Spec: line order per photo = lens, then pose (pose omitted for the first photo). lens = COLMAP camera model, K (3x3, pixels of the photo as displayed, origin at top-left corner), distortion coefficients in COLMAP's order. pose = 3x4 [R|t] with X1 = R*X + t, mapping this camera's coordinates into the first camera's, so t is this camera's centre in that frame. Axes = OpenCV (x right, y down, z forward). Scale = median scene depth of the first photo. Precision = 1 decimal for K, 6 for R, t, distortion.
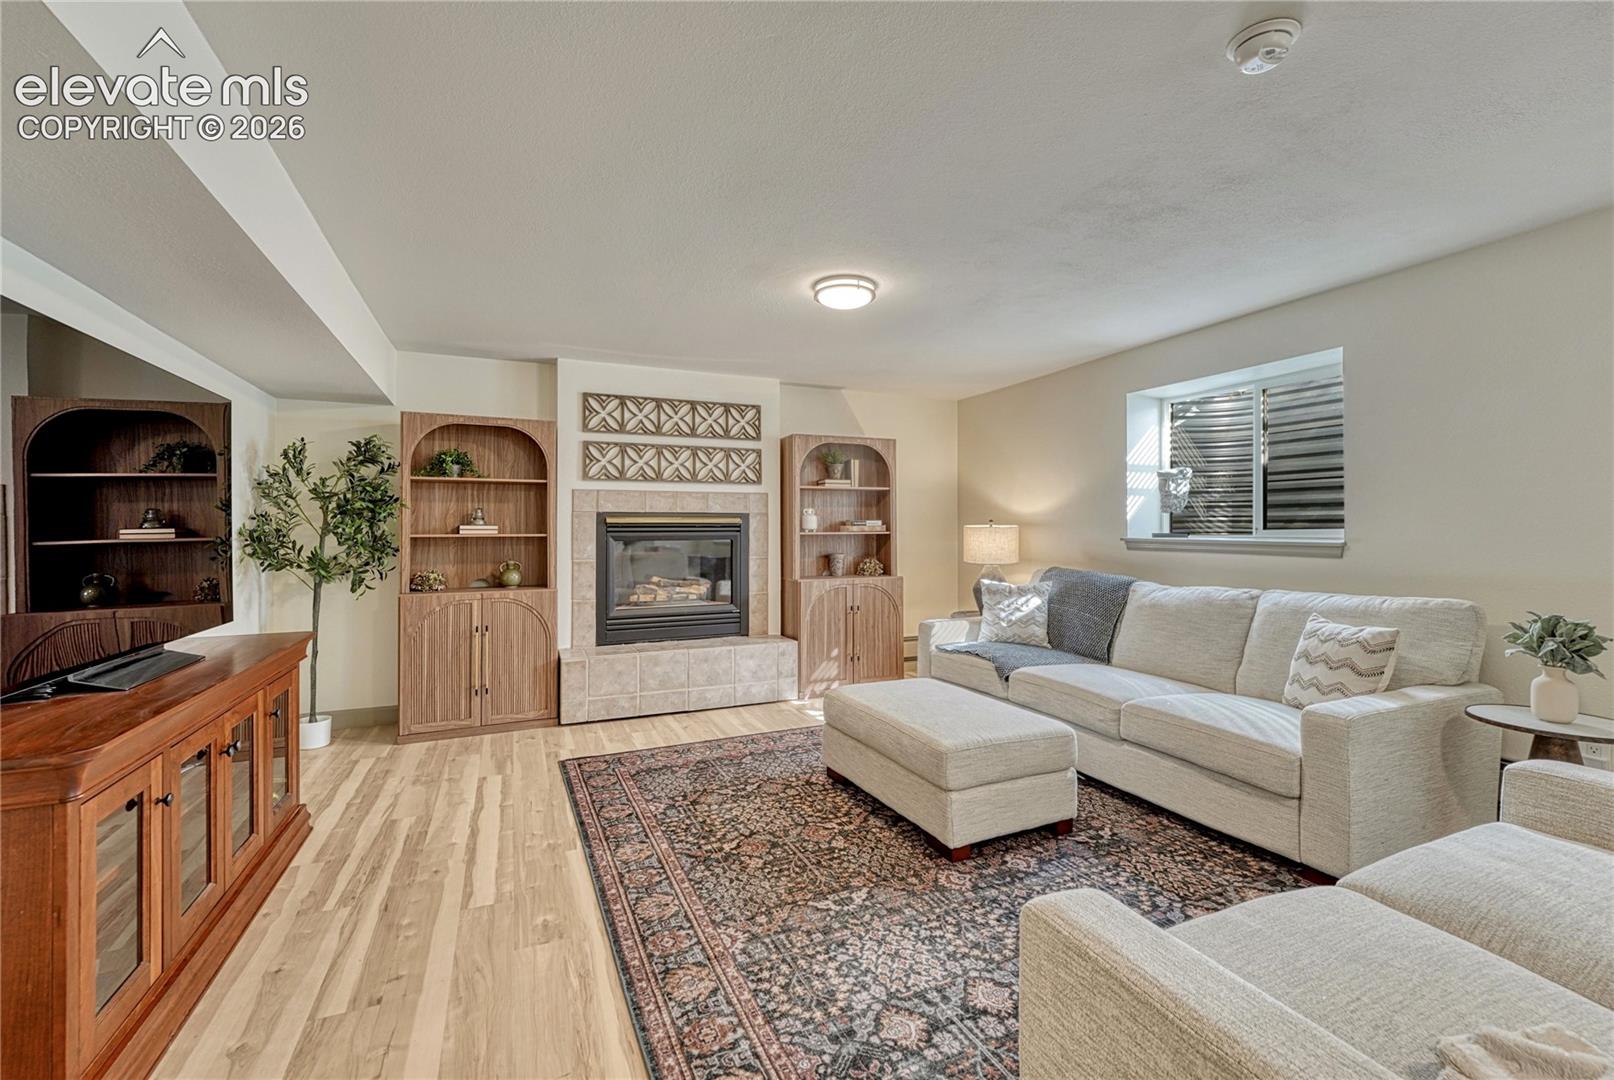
lens RADIAL K [[692.5, 0, 807.0], [0, 692.5, 540.0], [0, 0, 1]] dist [-0.001321, 0.007522]
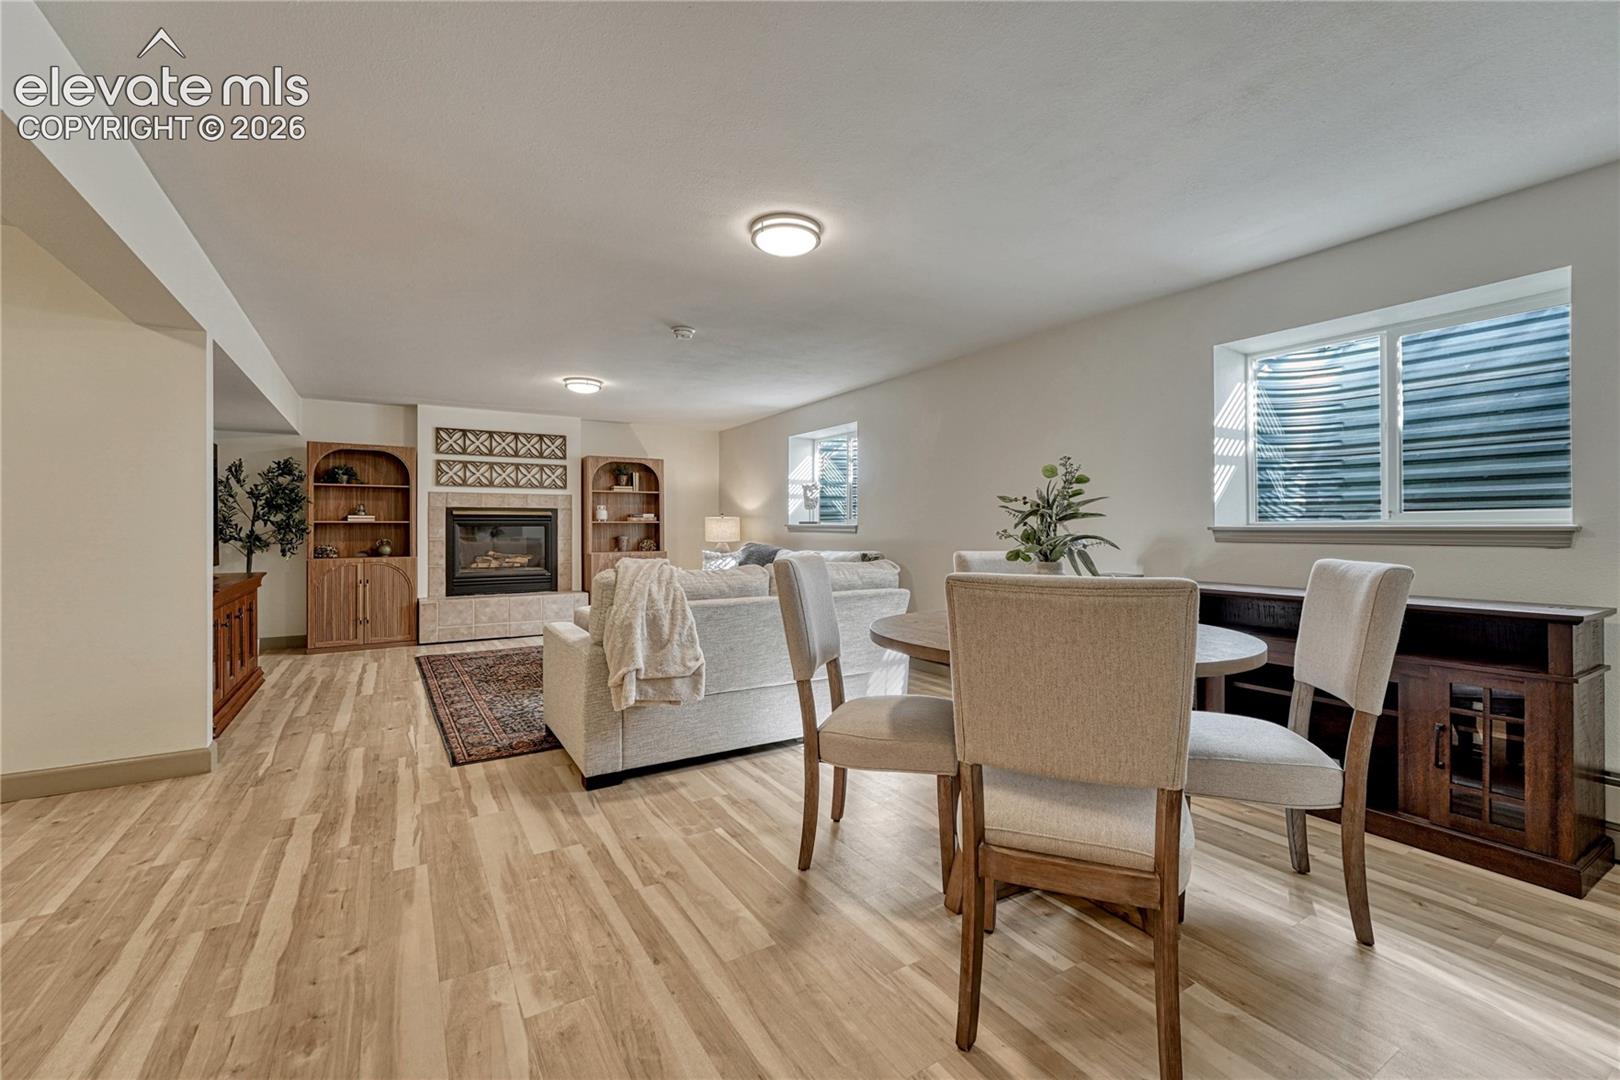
lens RADIAL K [[695.0, 0, 810.0], [0, 695.0, 540.0], [0, 0, 1]] dist [-0.001321, 0.007522]
pose [[0.990596, -0.001050, 0.136818, 0.282571], [0.000496, 0.999992, 0.004079, 0.026311], [-0.136821, -0.003973, 0.990588, -0.625609]]
